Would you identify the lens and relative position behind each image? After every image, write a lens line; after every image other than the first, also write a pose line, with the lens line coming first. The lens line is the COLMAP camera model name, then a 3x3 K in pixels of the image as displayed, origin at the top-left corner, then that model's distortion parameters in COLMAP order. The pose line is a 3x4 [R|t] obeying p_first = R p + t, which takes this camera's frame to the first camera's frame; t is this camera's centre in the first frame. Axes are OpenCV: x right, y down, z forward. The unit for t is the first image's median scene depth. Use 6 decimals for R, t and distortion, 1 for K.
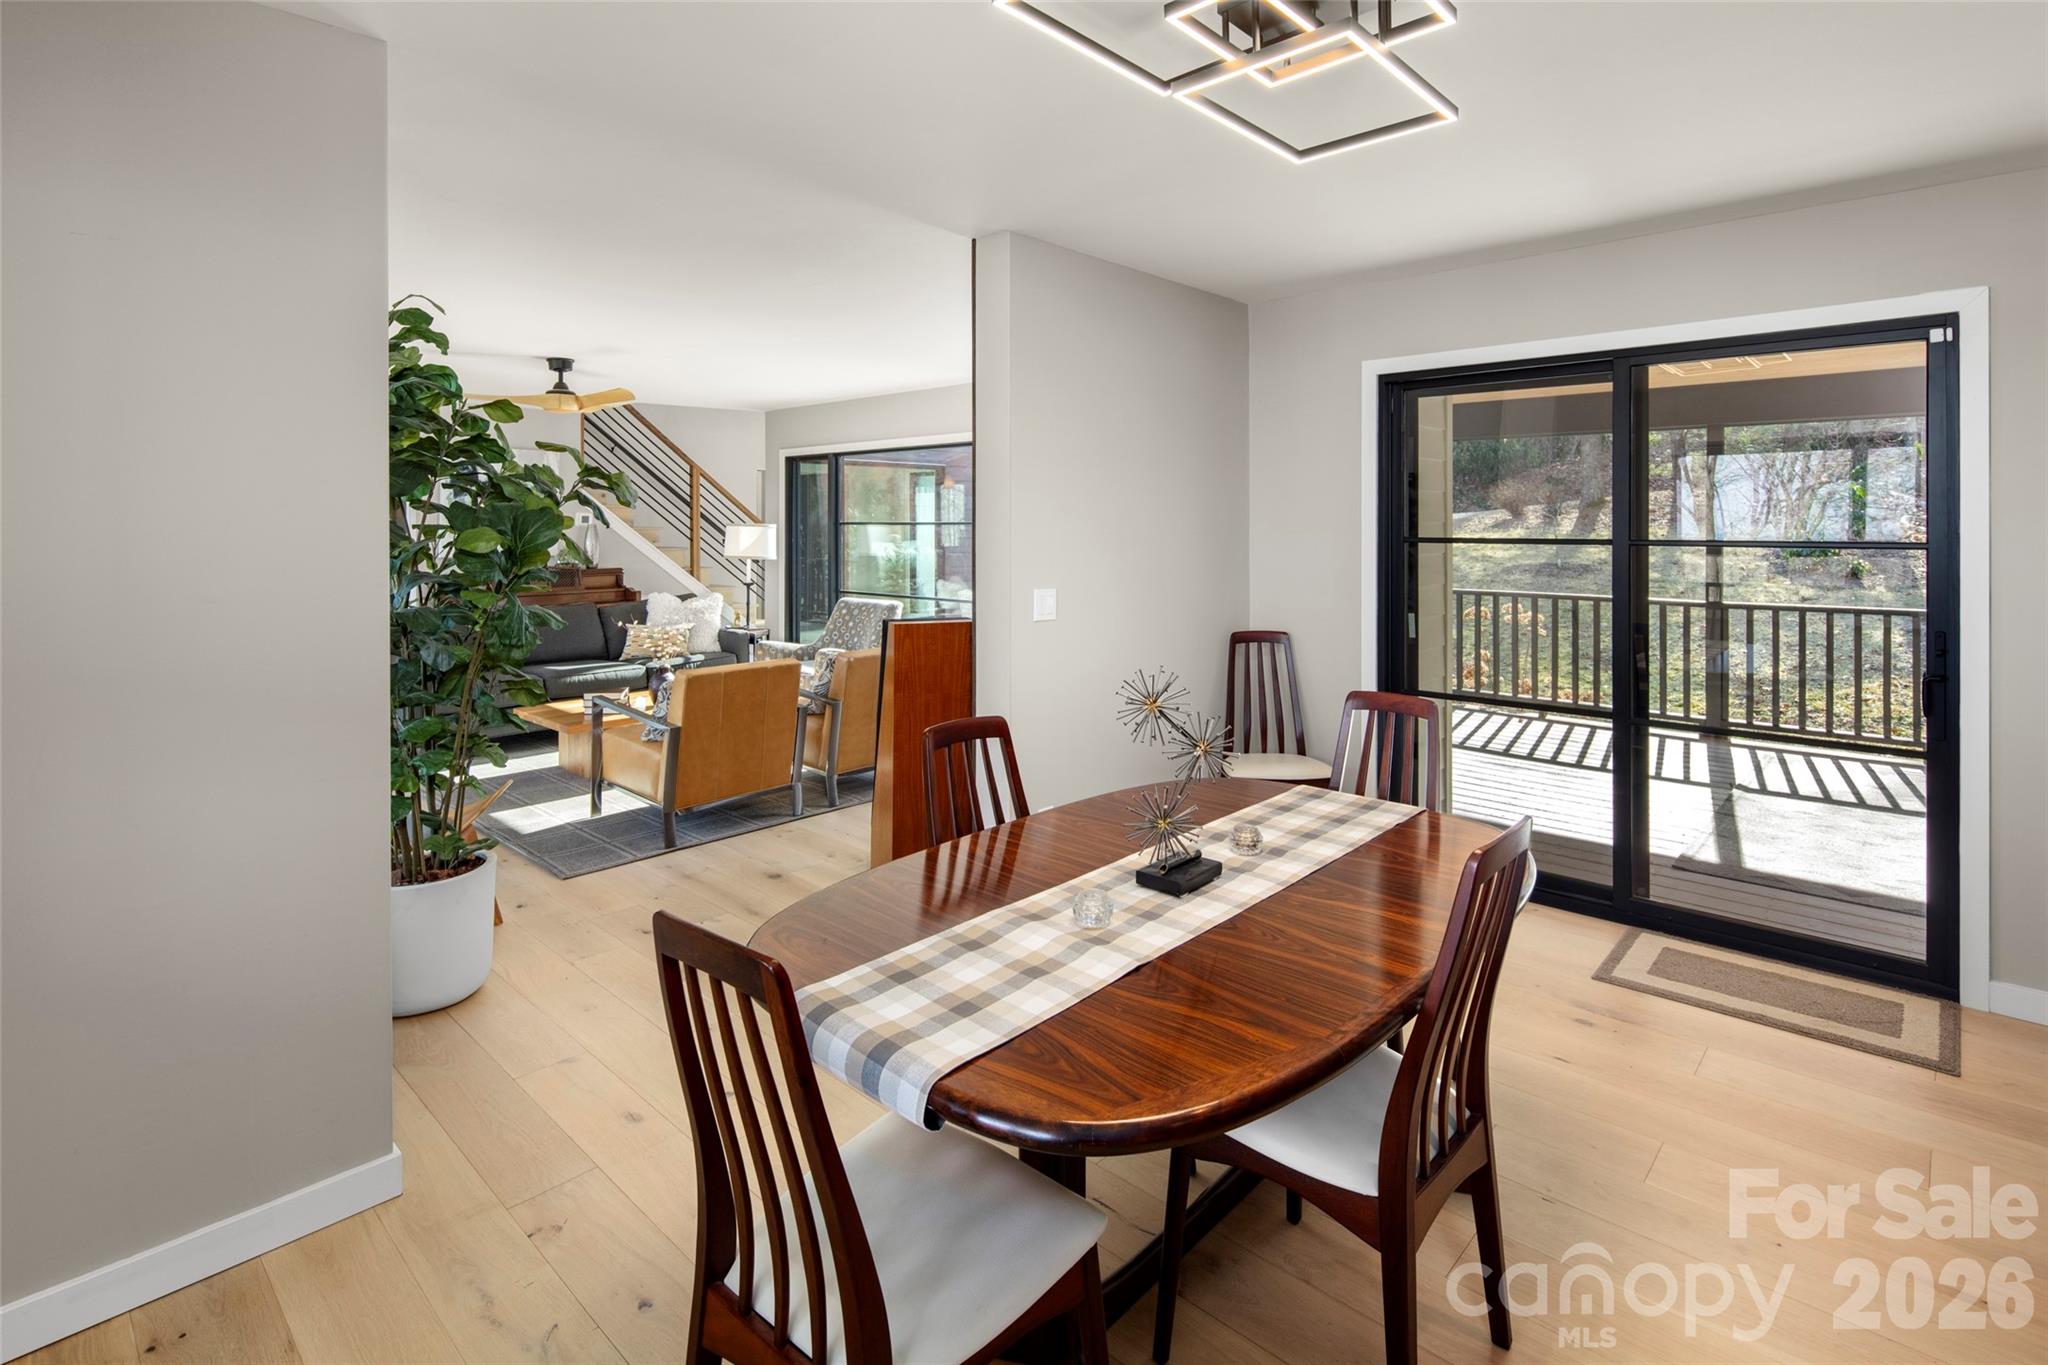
lens RADIAL K [[993.3, 0, 1052.7], [0, 993.3, 528.0], [0, 0, 1]] dist [0.003159, 0.000075]
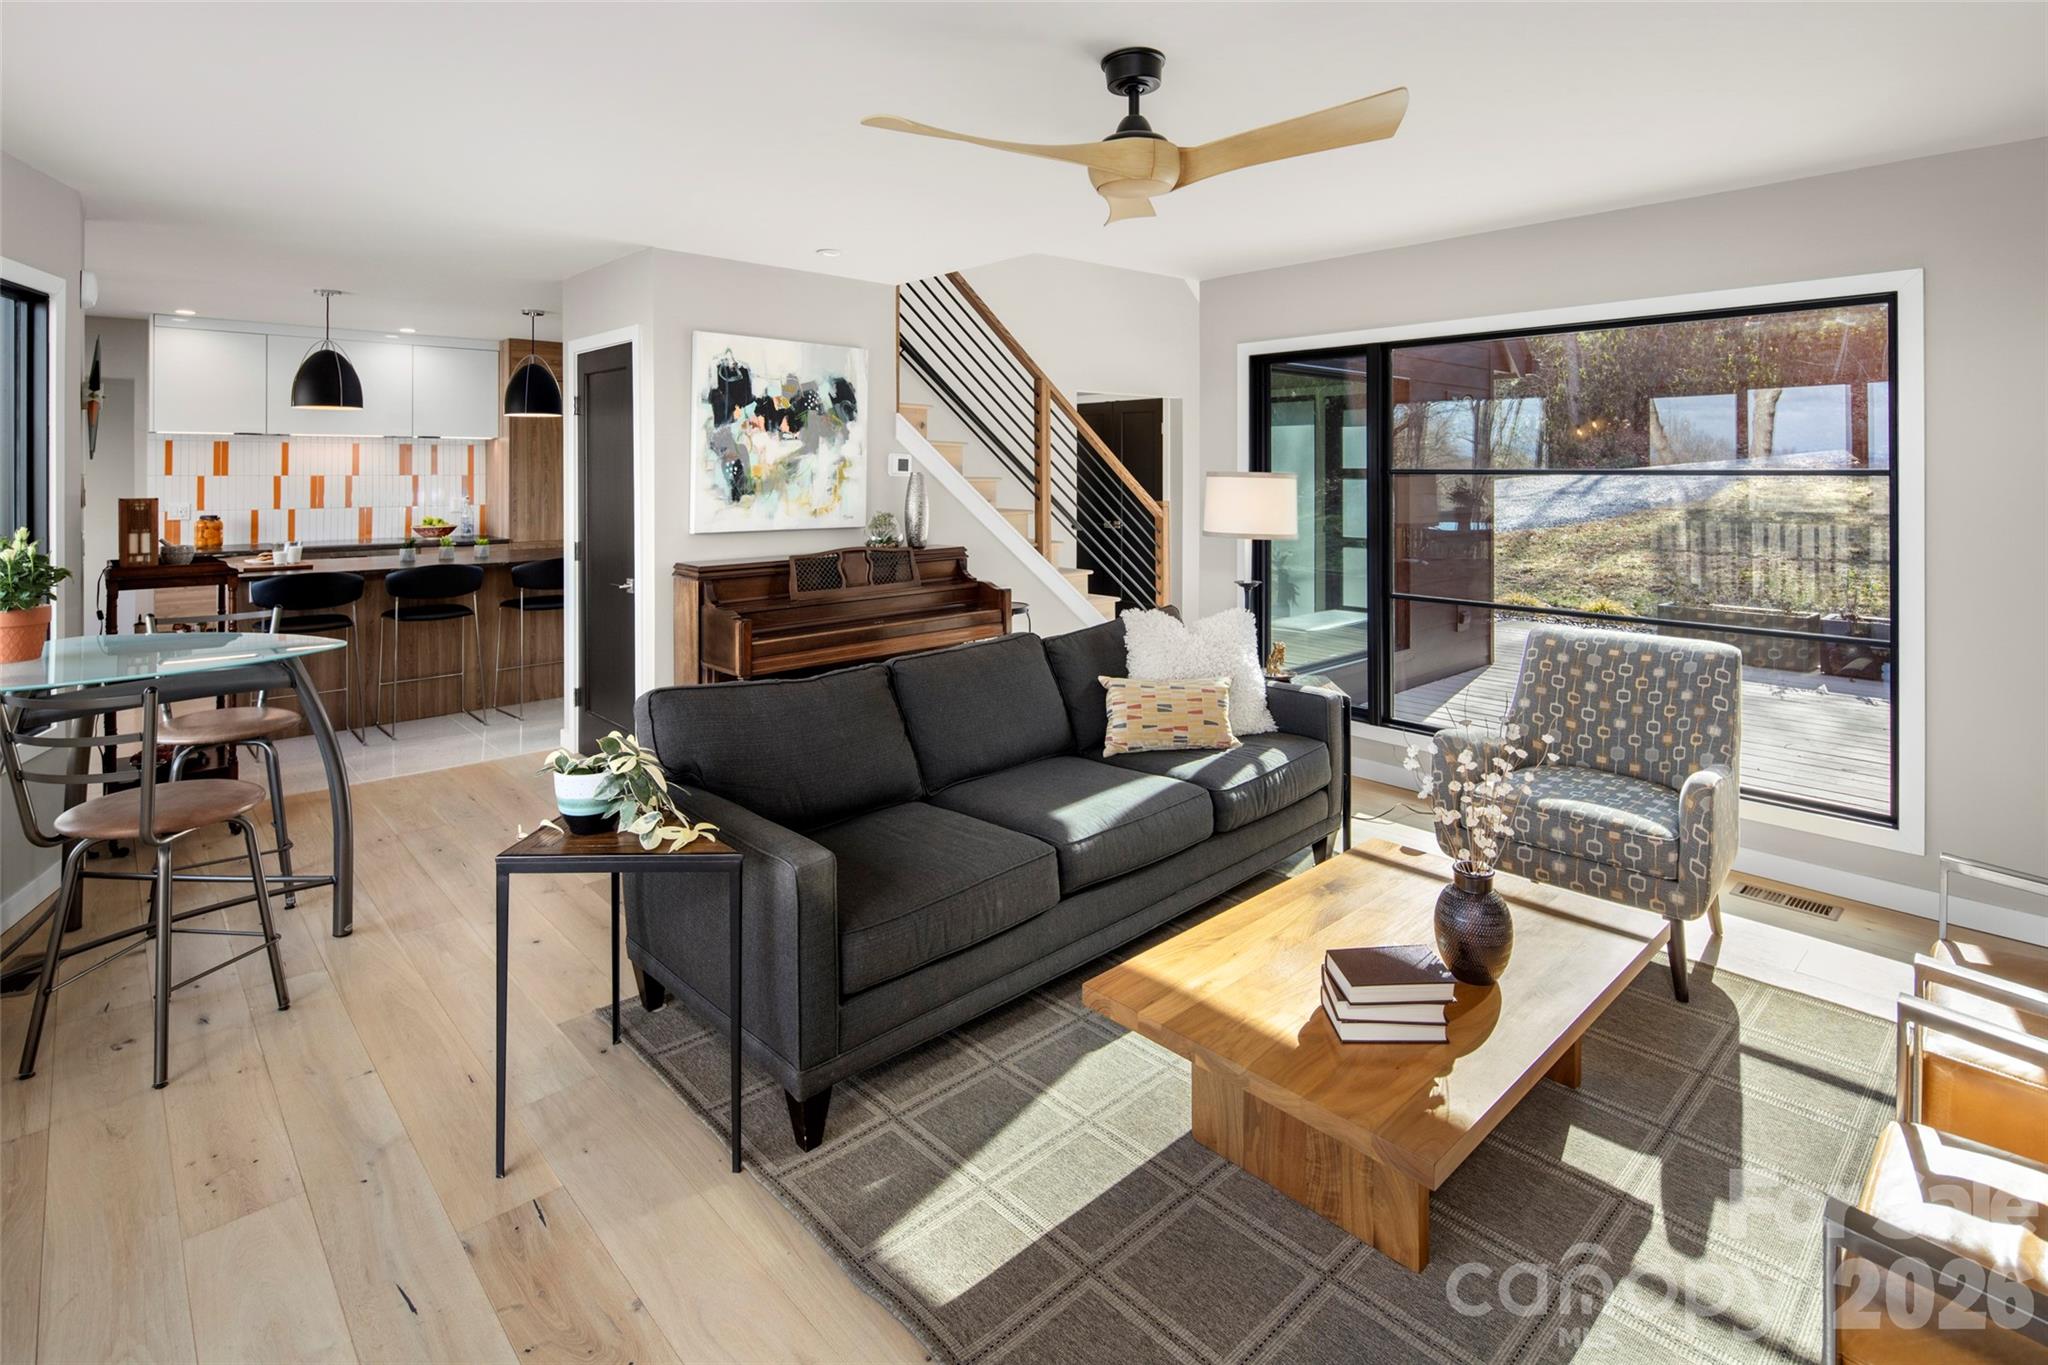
lens RADIAL K [[1010.2, 0, 1046.4], [0, 1010.2, 471.8], [0, 0, 1]] dist [-0.000303, 0.000053]
pose [[0.996944, 0.002538, -0.078085, -0.364528], [-0.002731, 0.999993, -0.002374, -0.003297], [0.078078, 0.002580, 0.996944, 0.438276]]
